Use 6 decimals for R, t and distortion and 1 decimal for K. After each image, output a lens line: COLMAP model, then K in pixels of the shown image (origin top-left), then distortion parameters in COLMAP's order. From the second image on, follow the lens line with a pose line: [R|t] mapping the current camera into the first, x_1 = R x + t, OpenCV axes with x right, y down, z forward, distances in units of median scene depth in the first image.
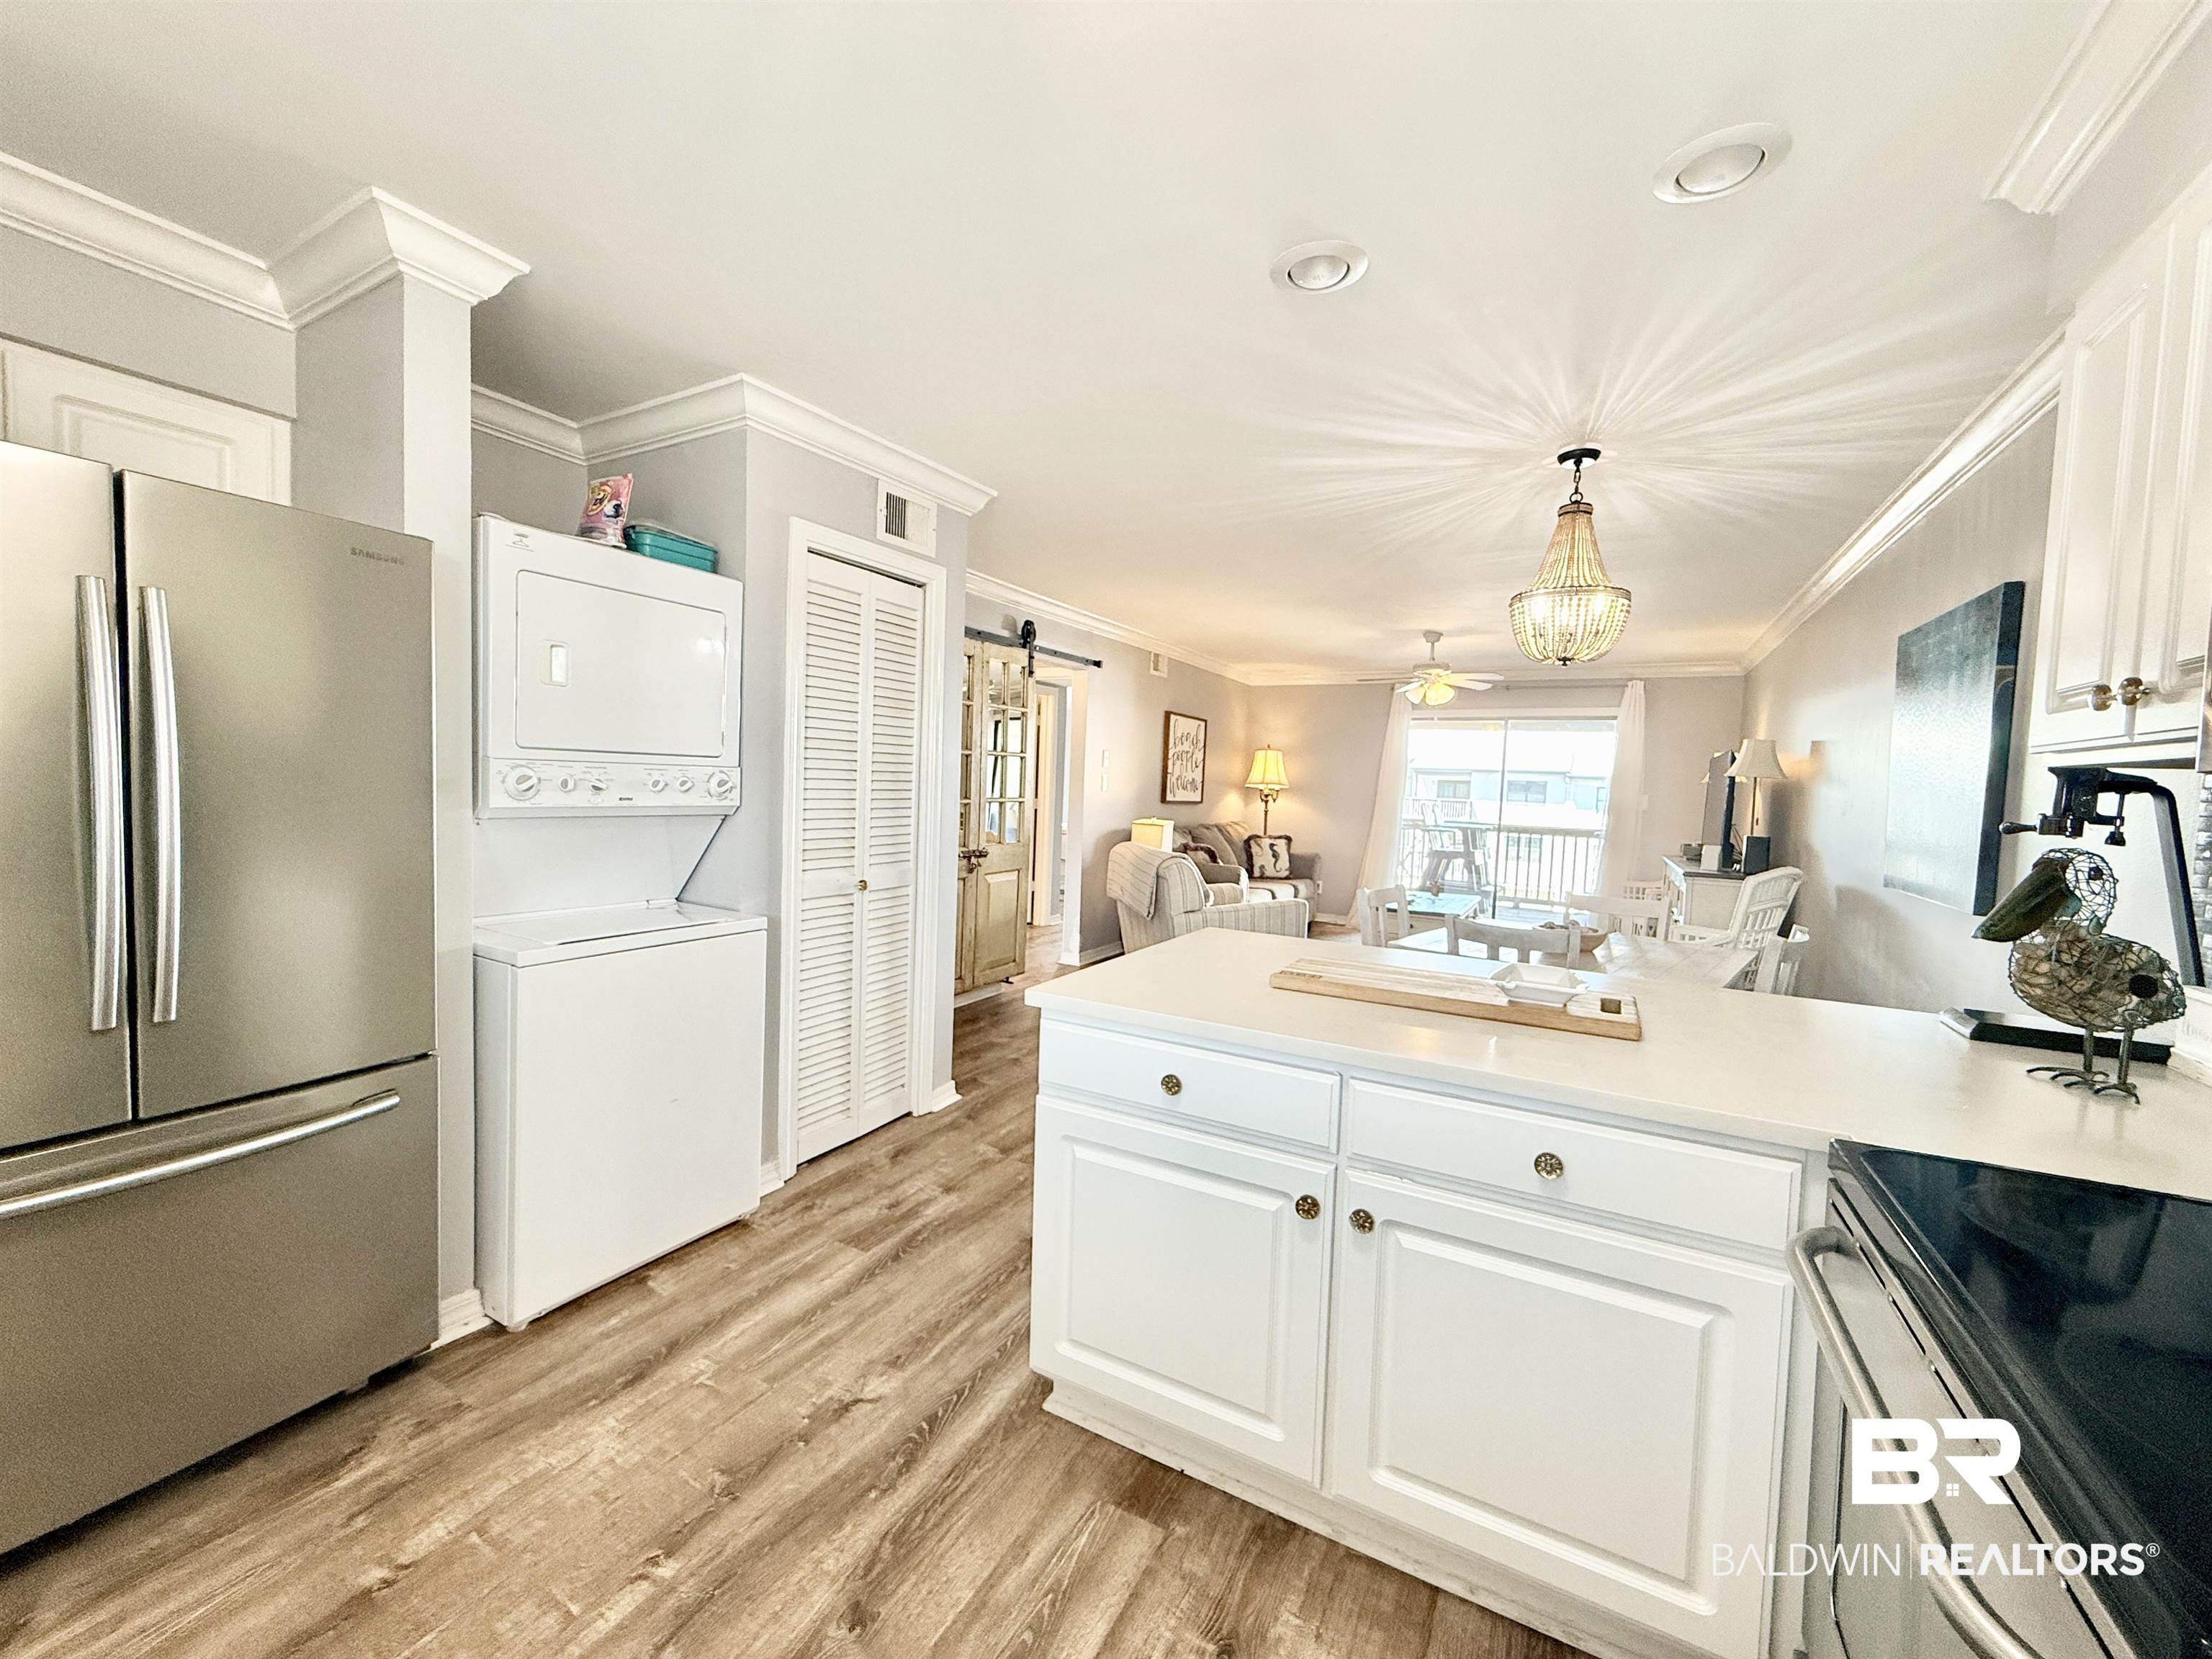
lens RADIAL K [[881.6, 0, 1107.7], [0, 881.6, 828.2], [0, 0, 1]] dist [-0.000025, 0.000363]
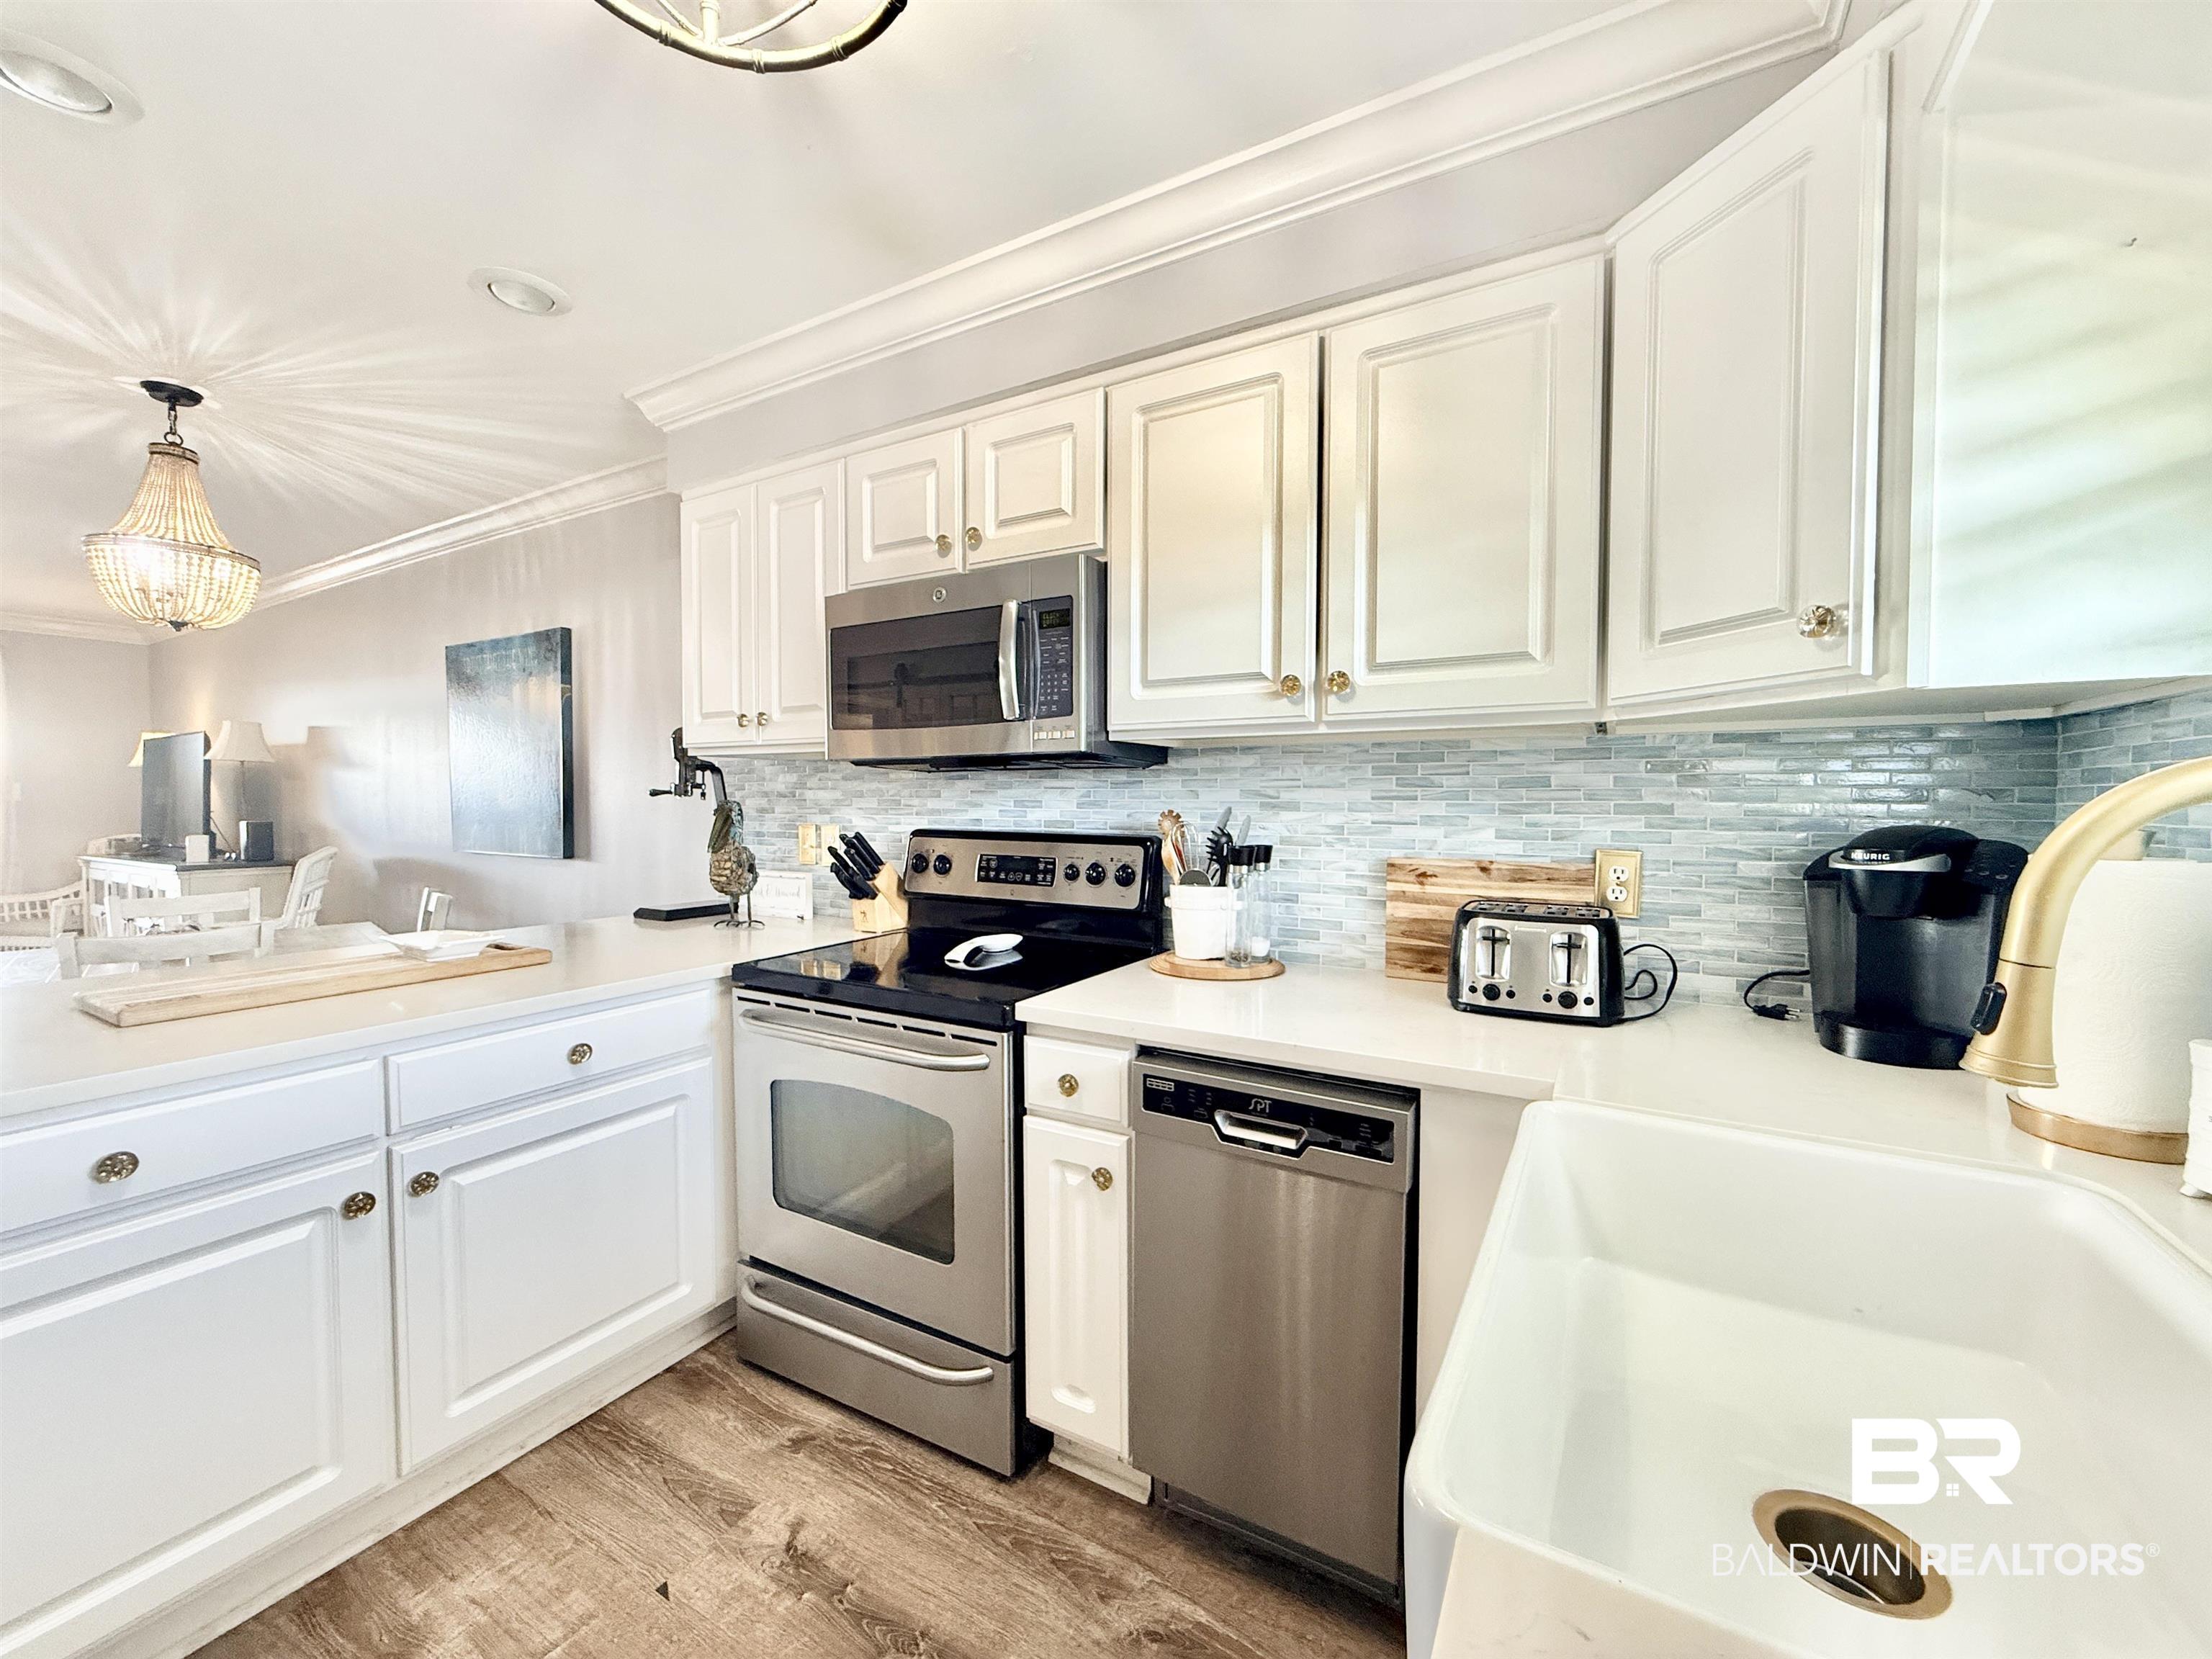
lens RADIAL K [[881.6, 0, 1105.1], [0, 881.6, 831.4], [0, 0, 1]] dist [-0.000025, 0.000363]
pose [[0.025561, -0.070415, 0.997190, -0.437866], [0.053501, 0.996183, 0.068973, 0.002219], [-0.998241, 0.051588, 0.029230, 0.091957]]
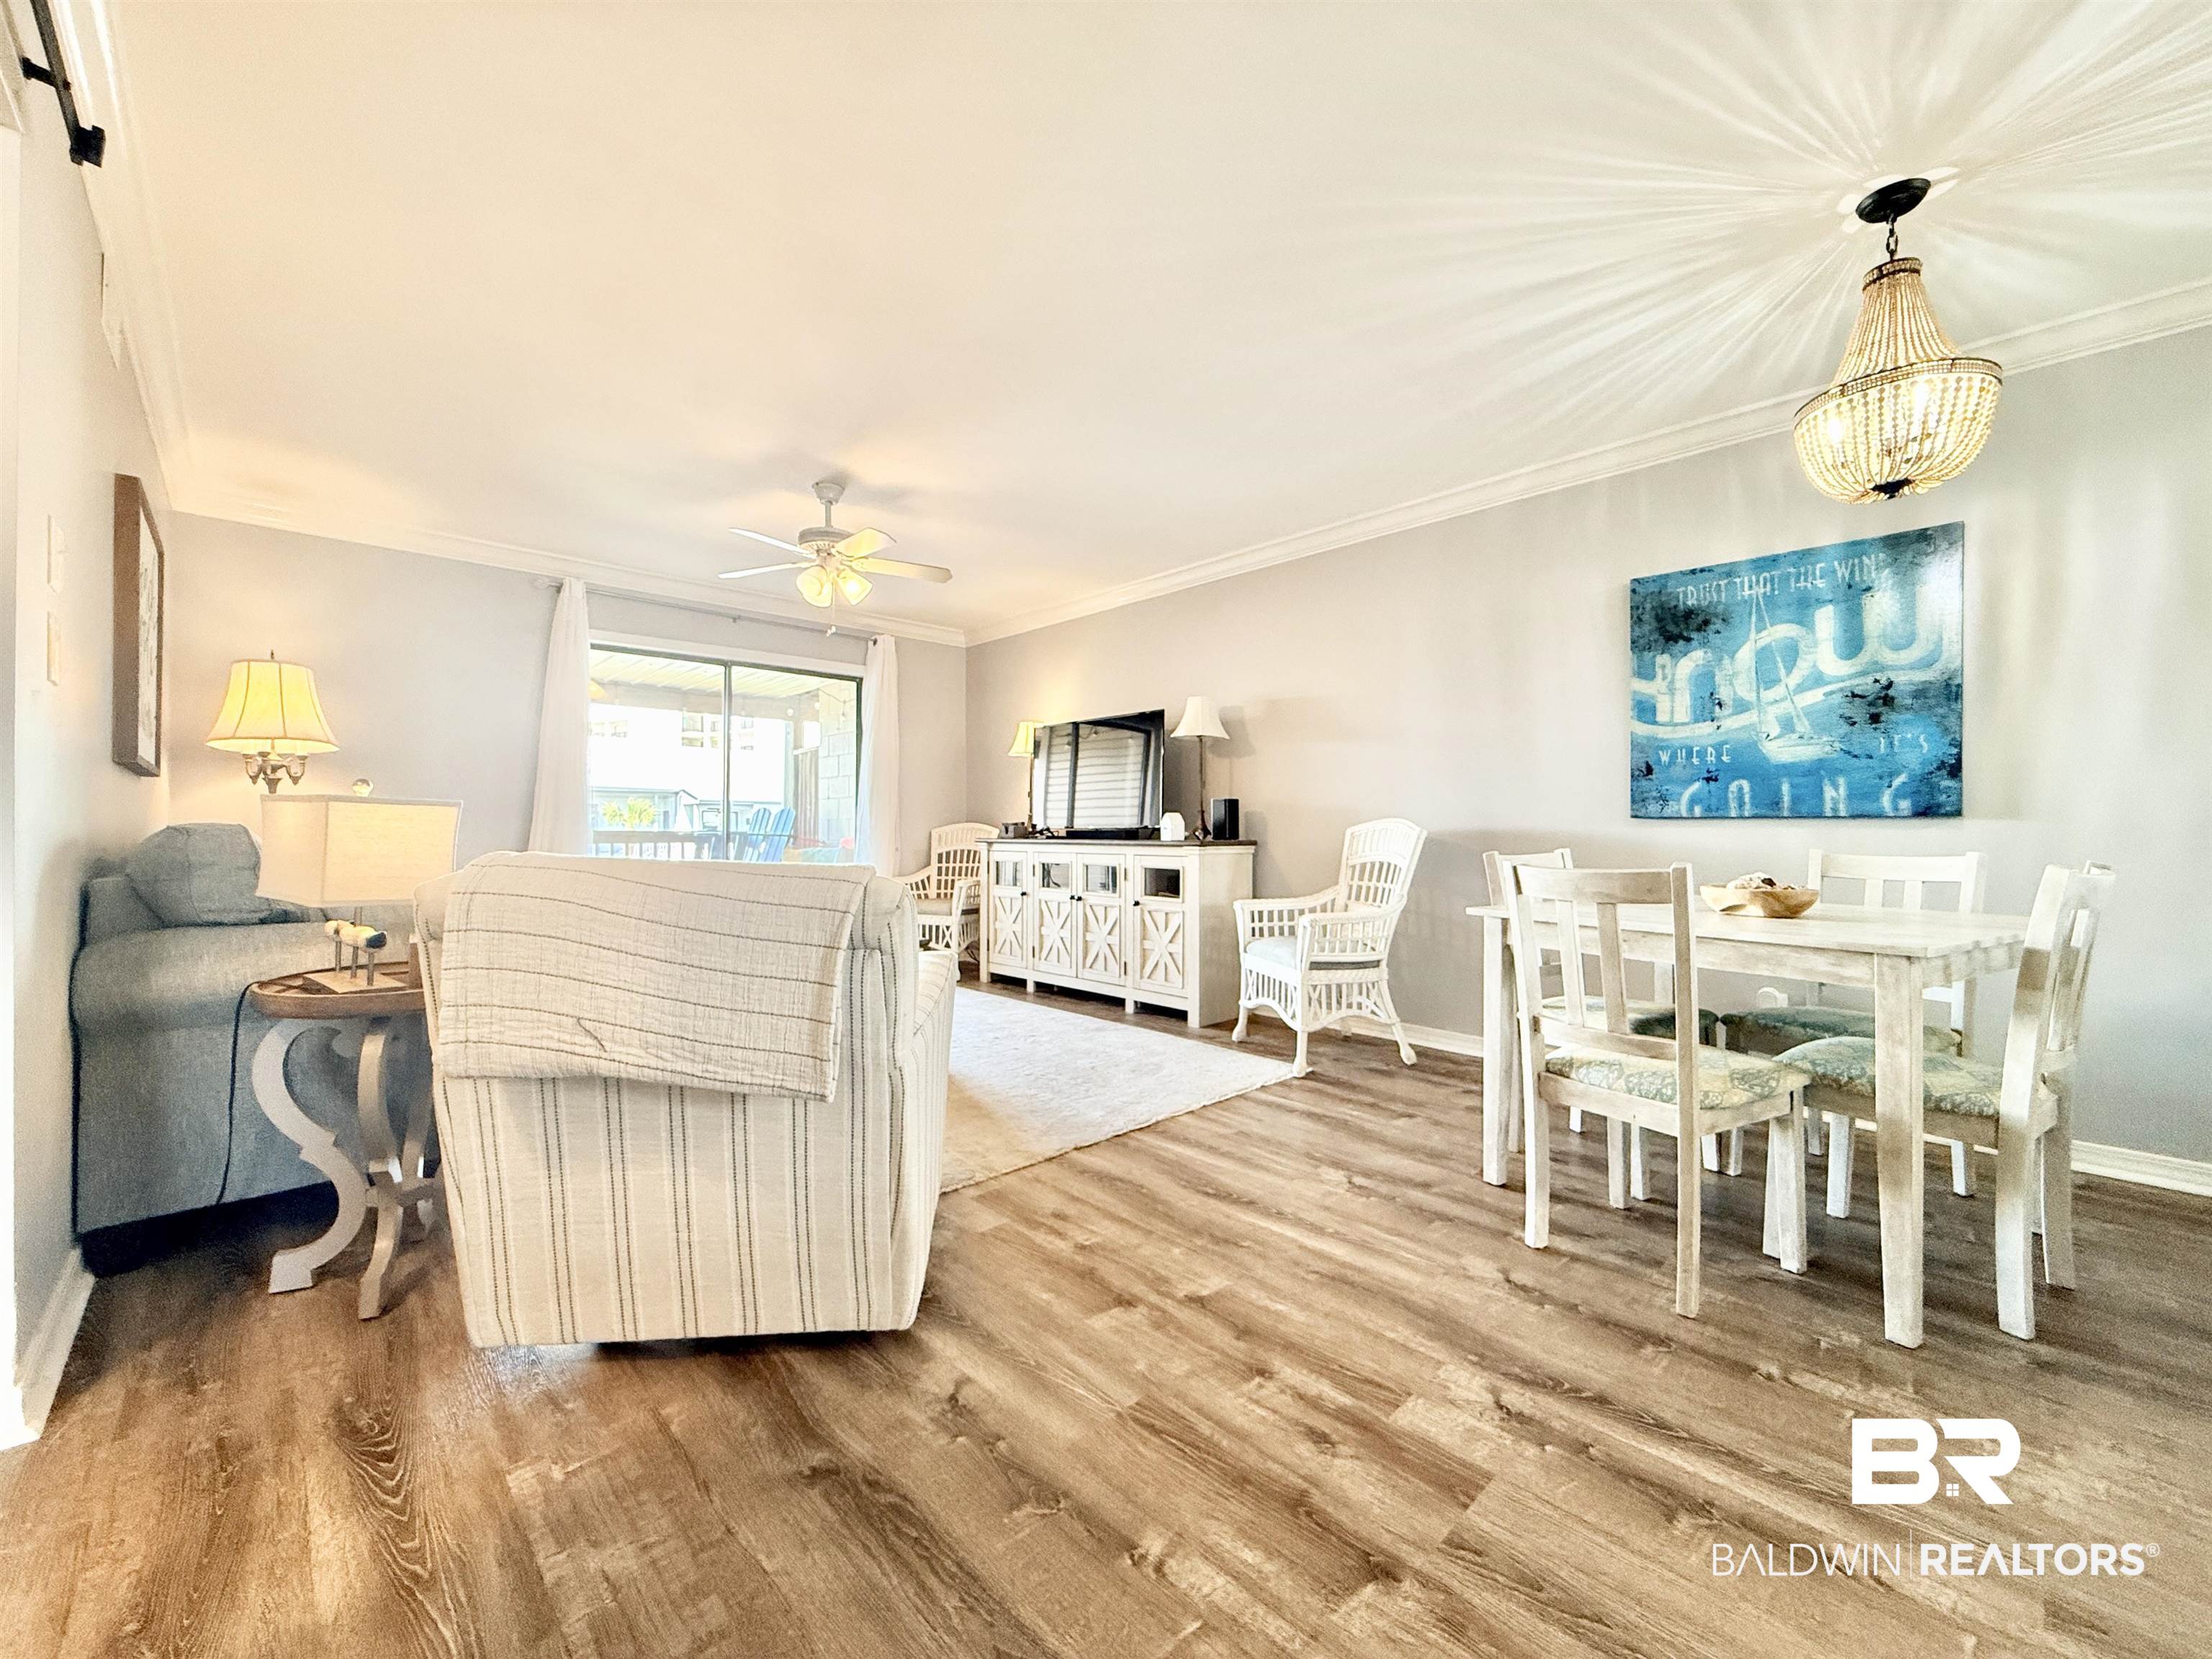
lens RADIAL K [[881.6, 0, 1101.5], [0, 881.6, 823.3], [0, 0, 1]] dist [-0.000025, 0.000363]
pose [[0.306979, -0.032613, 0.951157, -0.433526], [0.058769, 0.998155, 0.015258, 0.032449], [-0.949900, 0.051215, 0.308330, 1.785759]]
